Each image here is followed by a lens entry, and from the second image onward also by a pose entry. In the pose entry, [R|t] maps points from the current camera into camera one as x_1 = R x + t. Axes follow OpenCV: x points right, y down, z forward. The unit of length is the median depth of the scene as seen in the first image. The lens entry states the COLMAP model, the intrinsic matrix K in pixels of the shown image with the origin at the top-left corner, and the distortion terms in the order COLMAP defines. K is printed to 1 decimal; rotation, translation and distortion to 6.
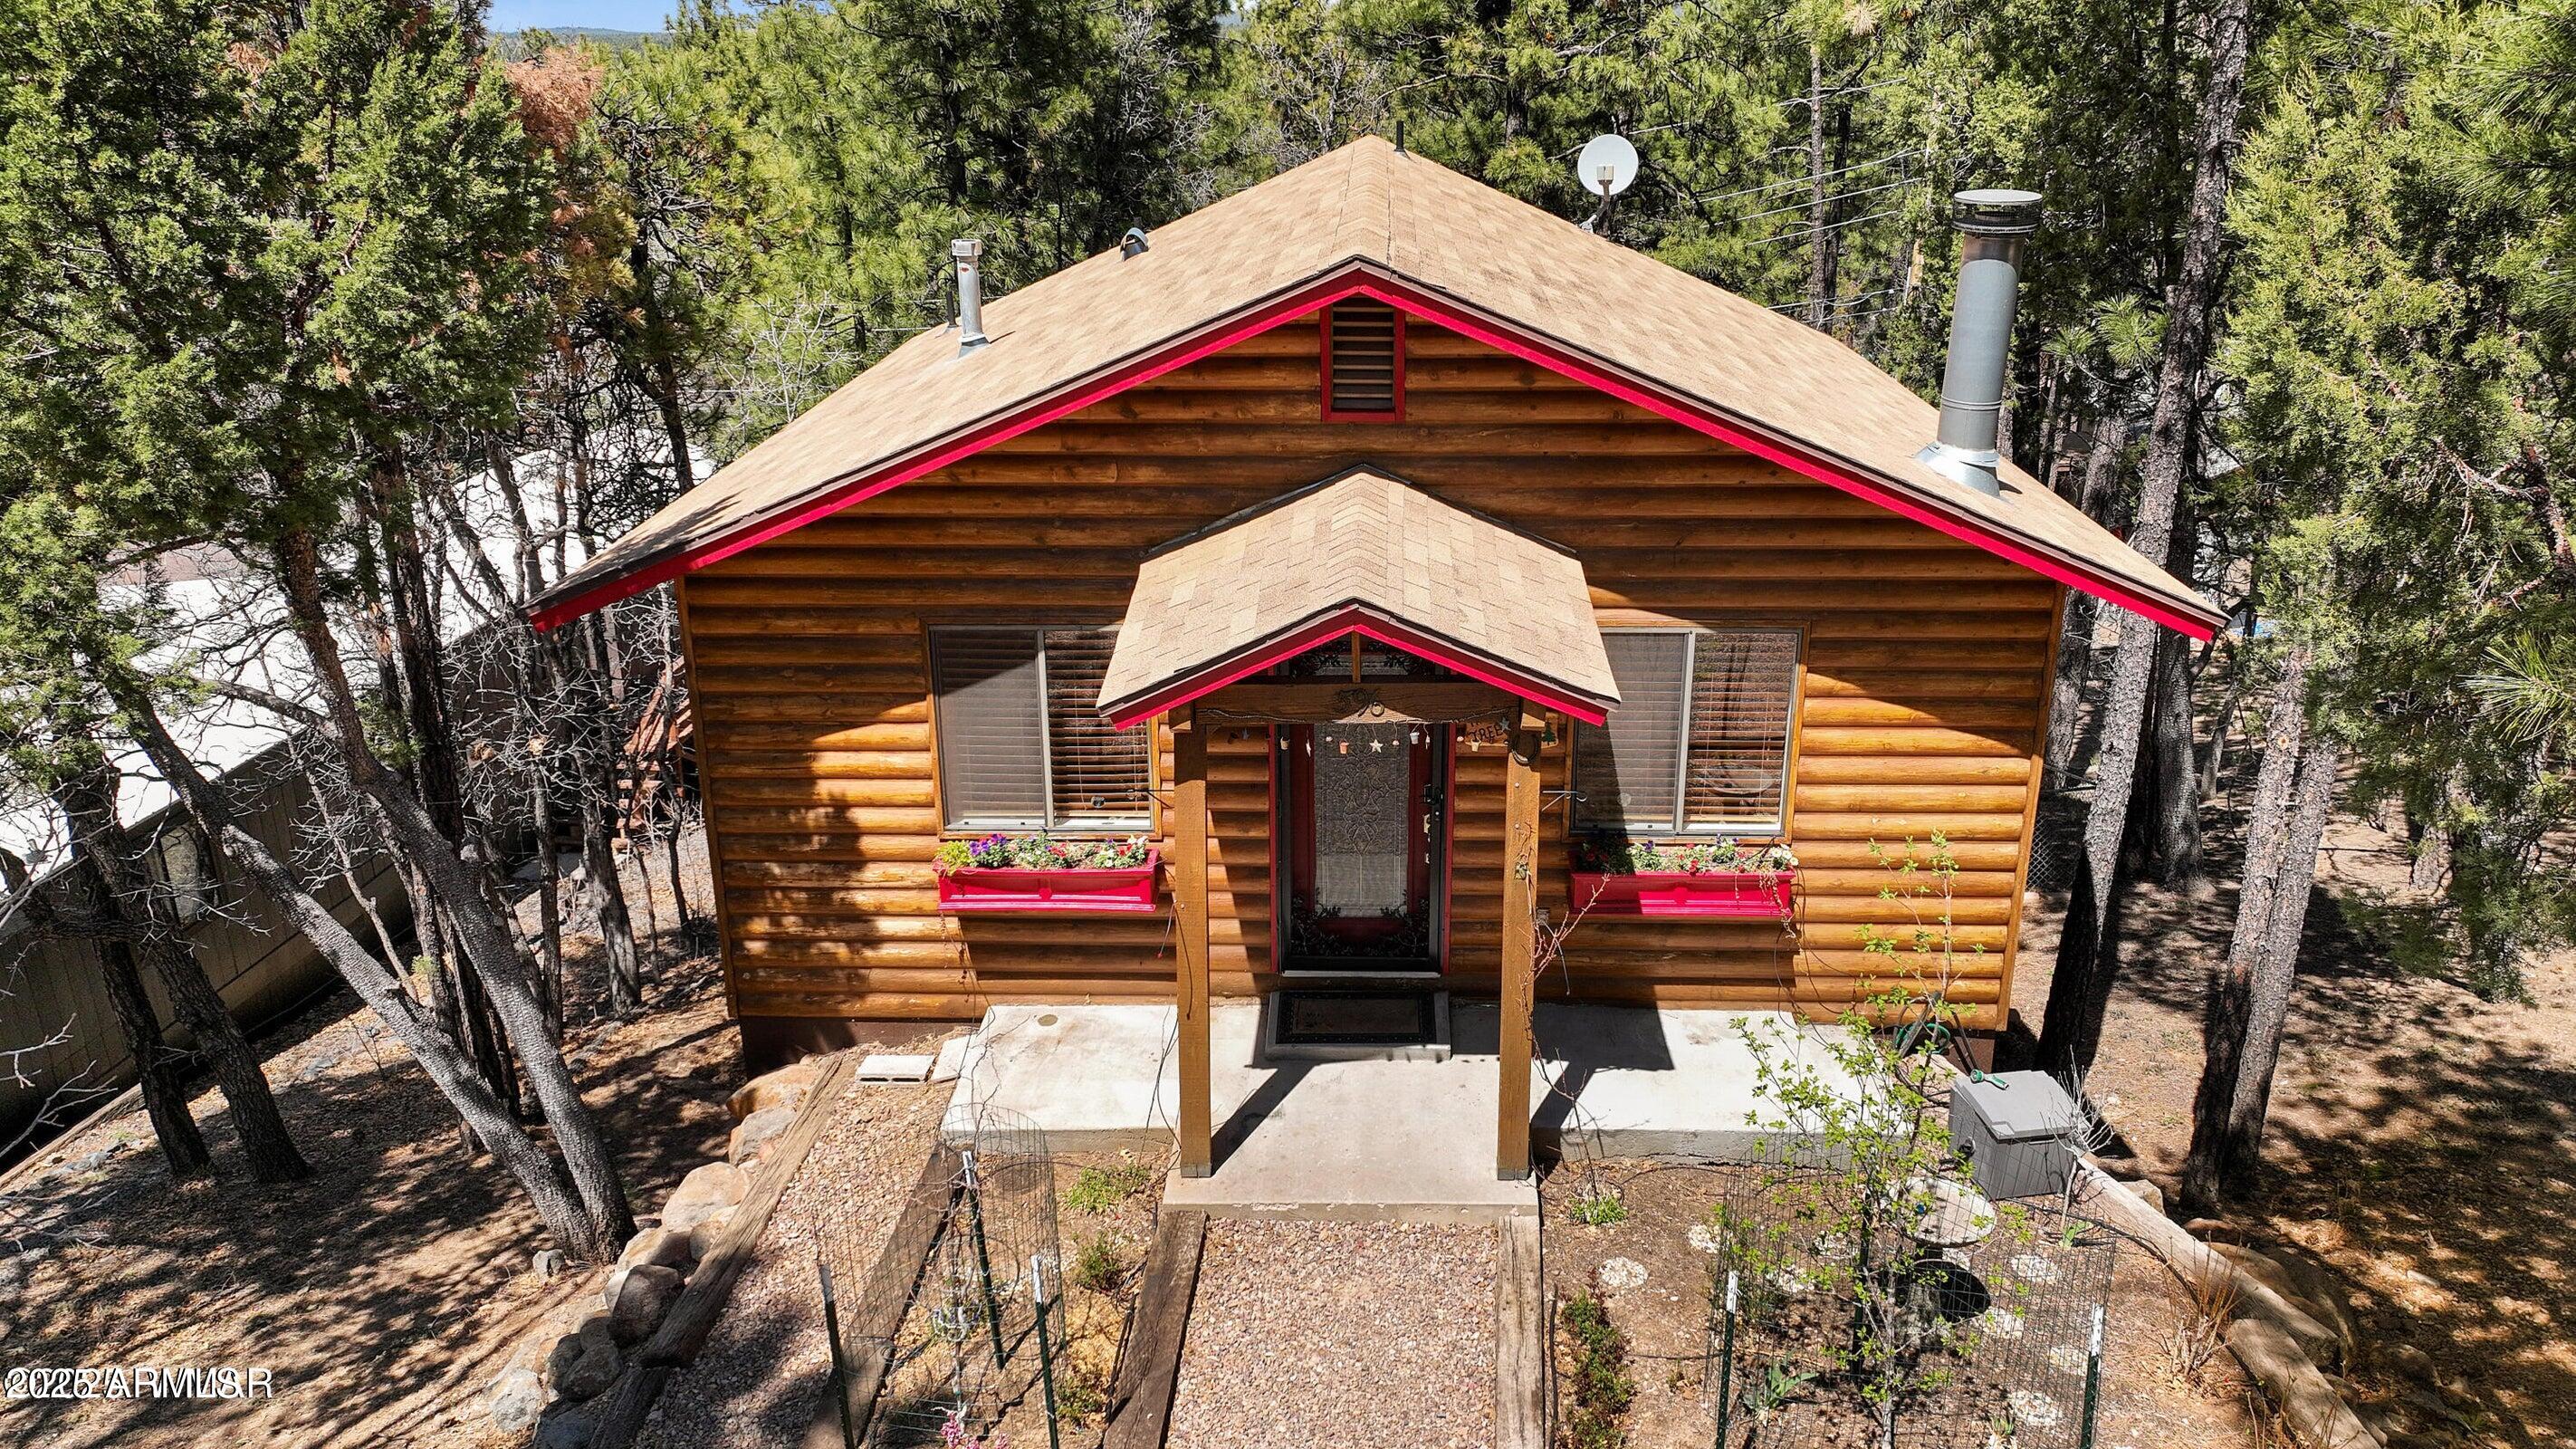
lens RADIAL K [[1918.7, 0, 1287.7], [0, 1918.7, 717.2], [0, 0, 1]] dist [0.011912, 0.002056]
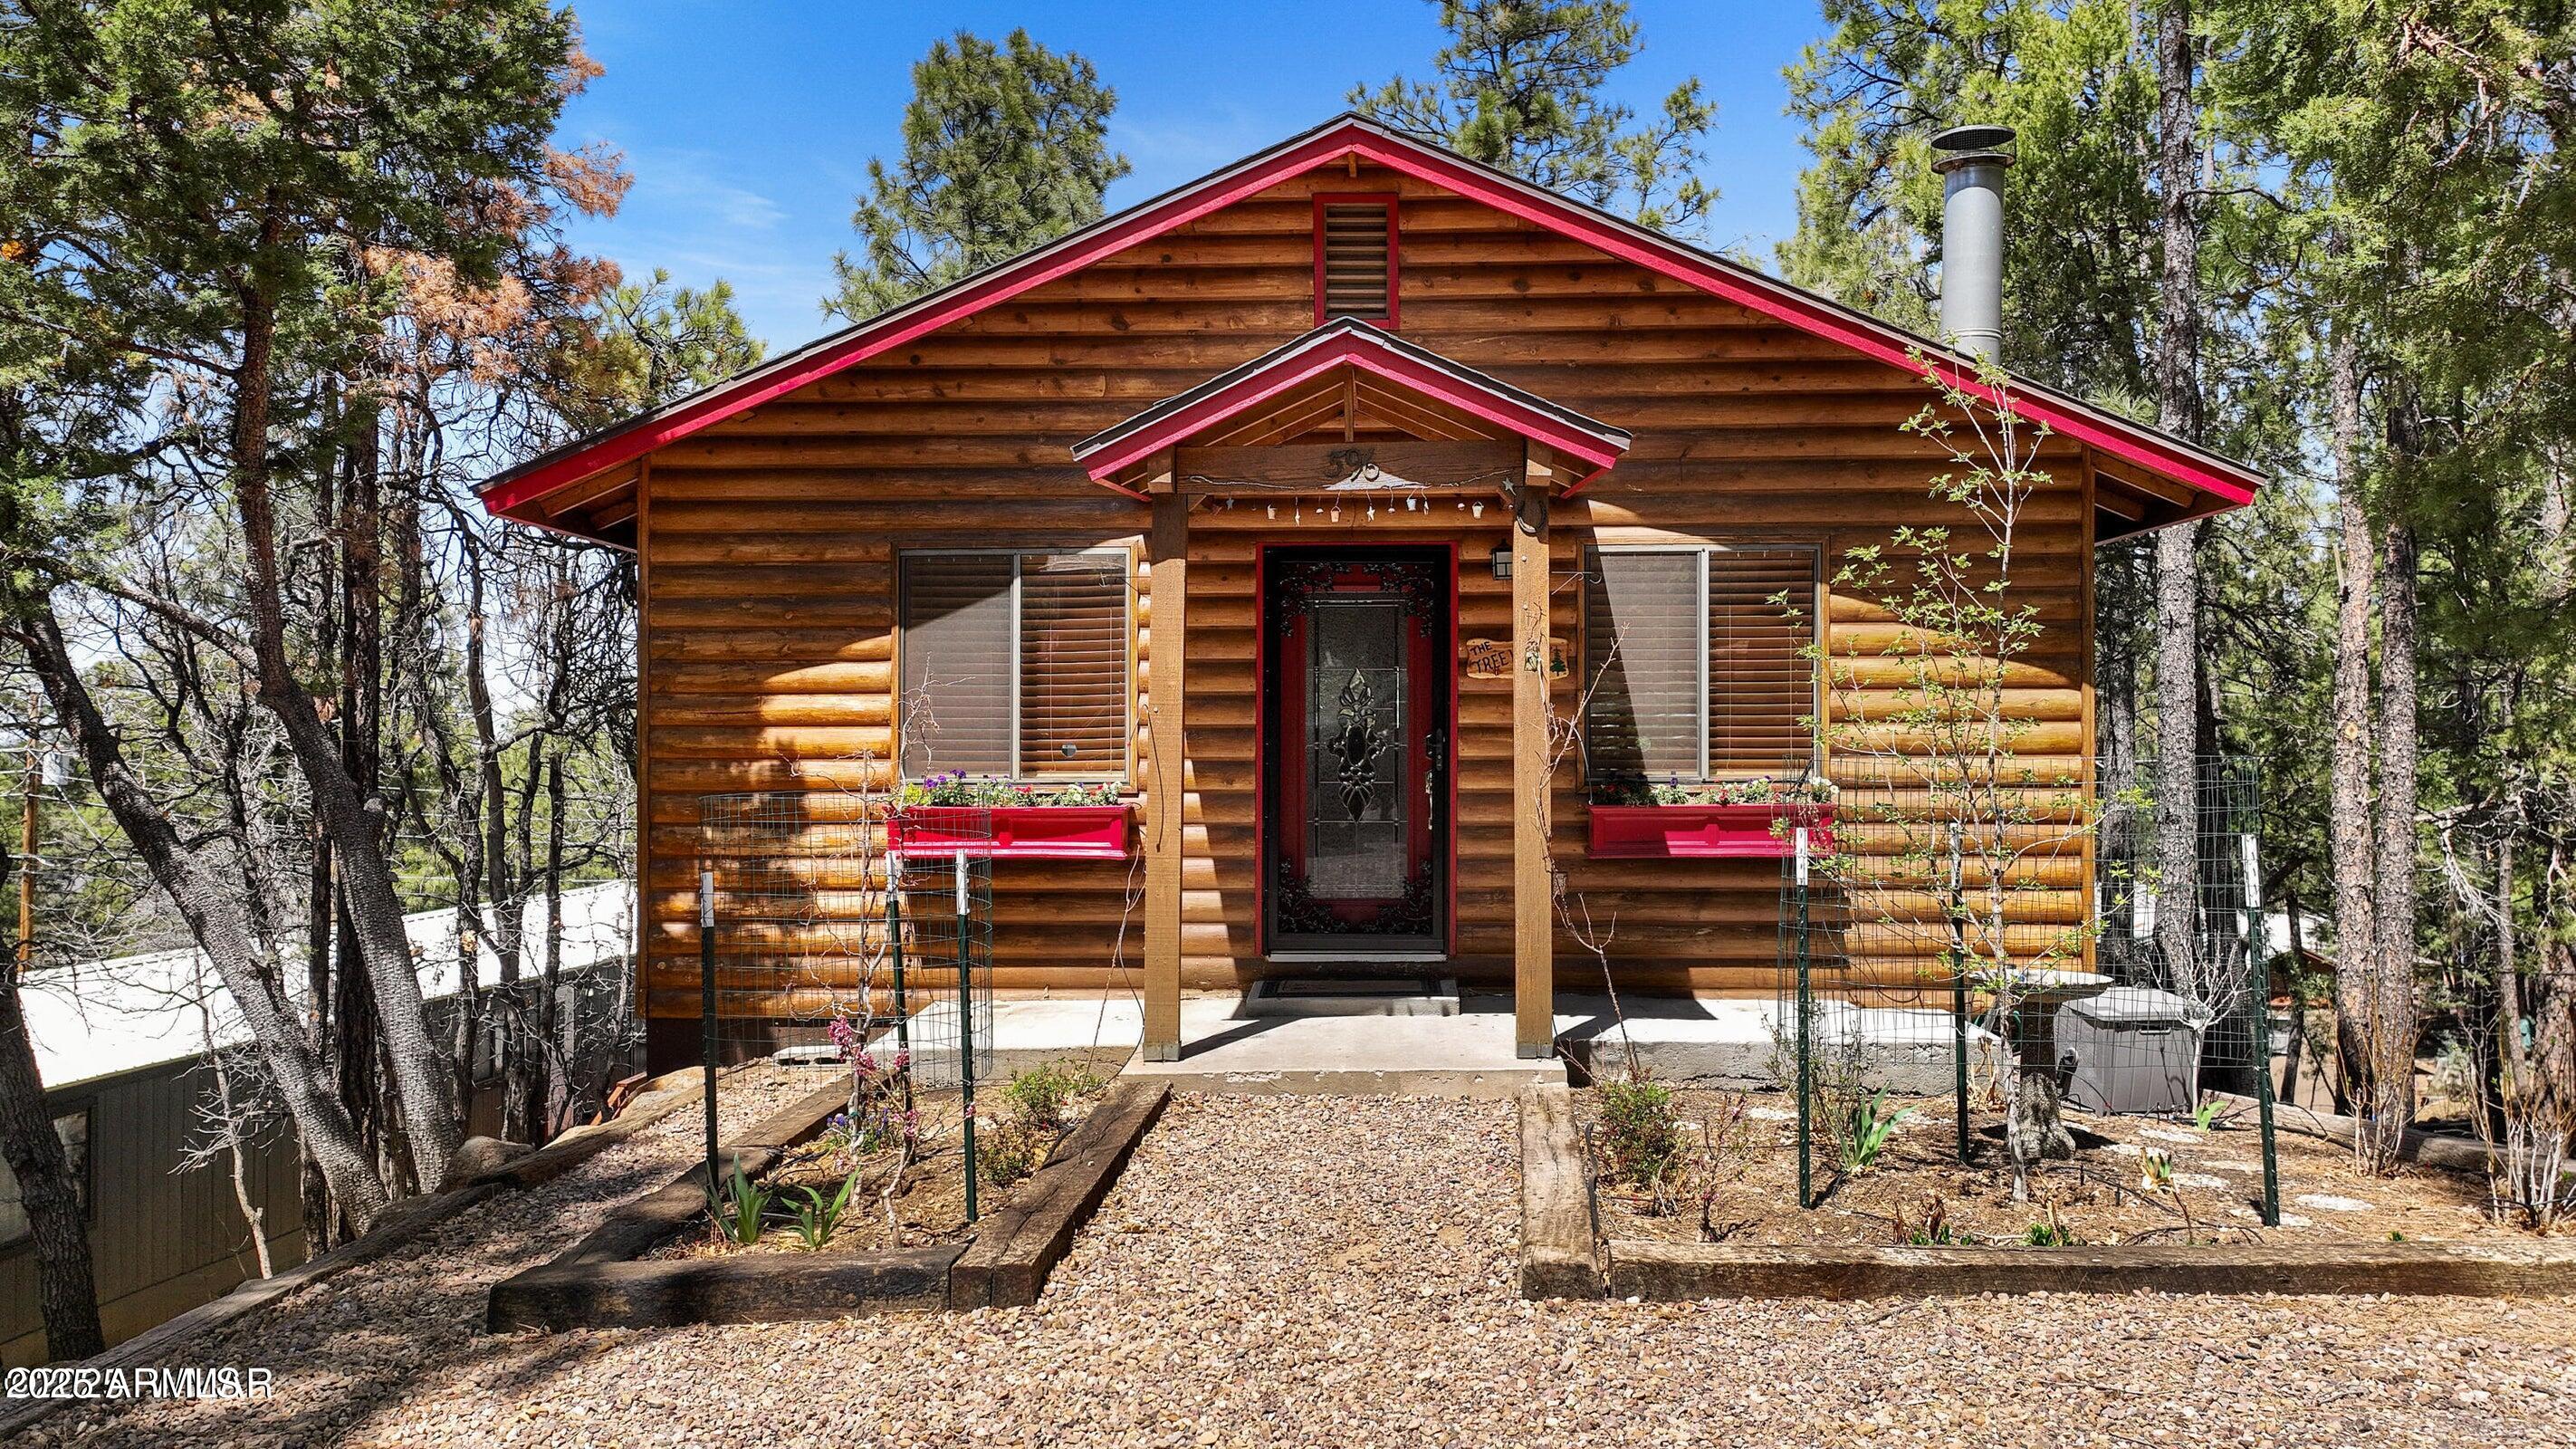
lens RADIAL K [[1918.7, 0, 1288.9], [0, 1918.7, 724.5], [0, 0, 1]] dist [0.011912, 0.002056]
pose [[0.999941, 0.010719, -0.001620, 0.007654], [-0.010586, 0.933311, -0.358913, 0.362711], [-0.002335, 0.358909, 0.933370, 0.140860]]
